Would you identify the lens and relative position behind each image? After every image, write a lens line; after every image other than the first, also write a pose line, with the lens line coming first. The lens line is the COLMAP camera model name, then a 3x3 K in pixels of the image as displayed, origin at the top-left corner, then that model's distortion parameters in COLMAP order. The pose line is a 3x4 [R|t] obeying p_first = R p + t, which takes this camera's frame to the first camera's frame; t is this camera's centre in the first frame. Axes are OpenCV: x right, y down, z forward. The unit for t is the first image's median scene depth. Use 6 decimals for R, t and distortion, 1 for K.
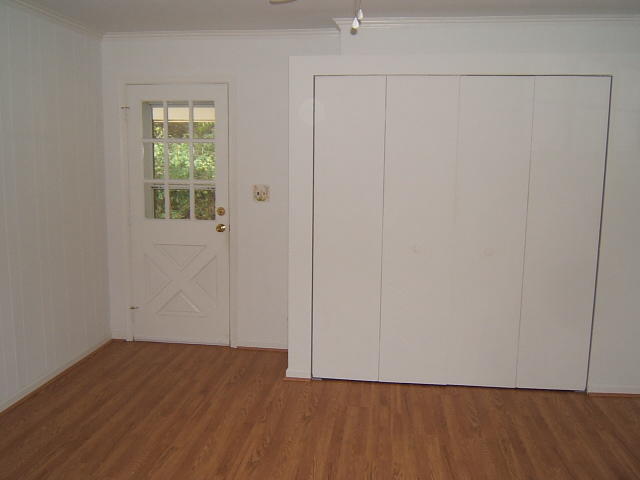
lens RADIAL K [[559.1, 0, 319.2], [0, 559.1, 231.7], [0, 0, 1]] dist [-0.042499, -0.011757]
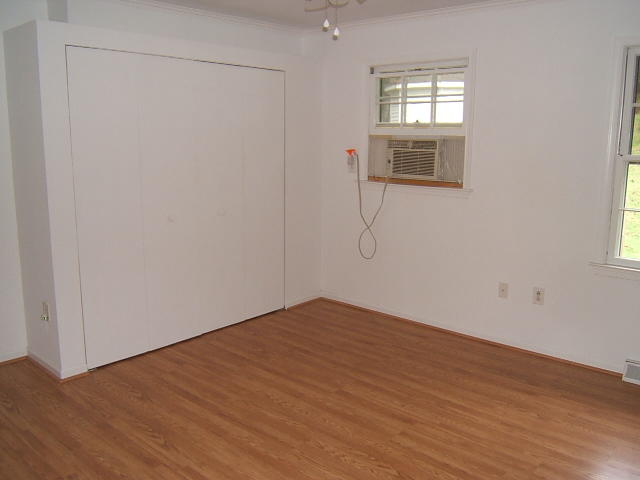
lens RADIAL K [[559.1, 0, 319.2], [0, 559.1, 231.7], [0, 0, 1]] dist [-0.042499, -0.011757]
pose [[0.562226, -0.146447, 0.813913, -0.595421], [0.107919, 0.988772, 0.103362, -0.026372], [-0.819912, 0.029724, 0.571718, 0.163925]]
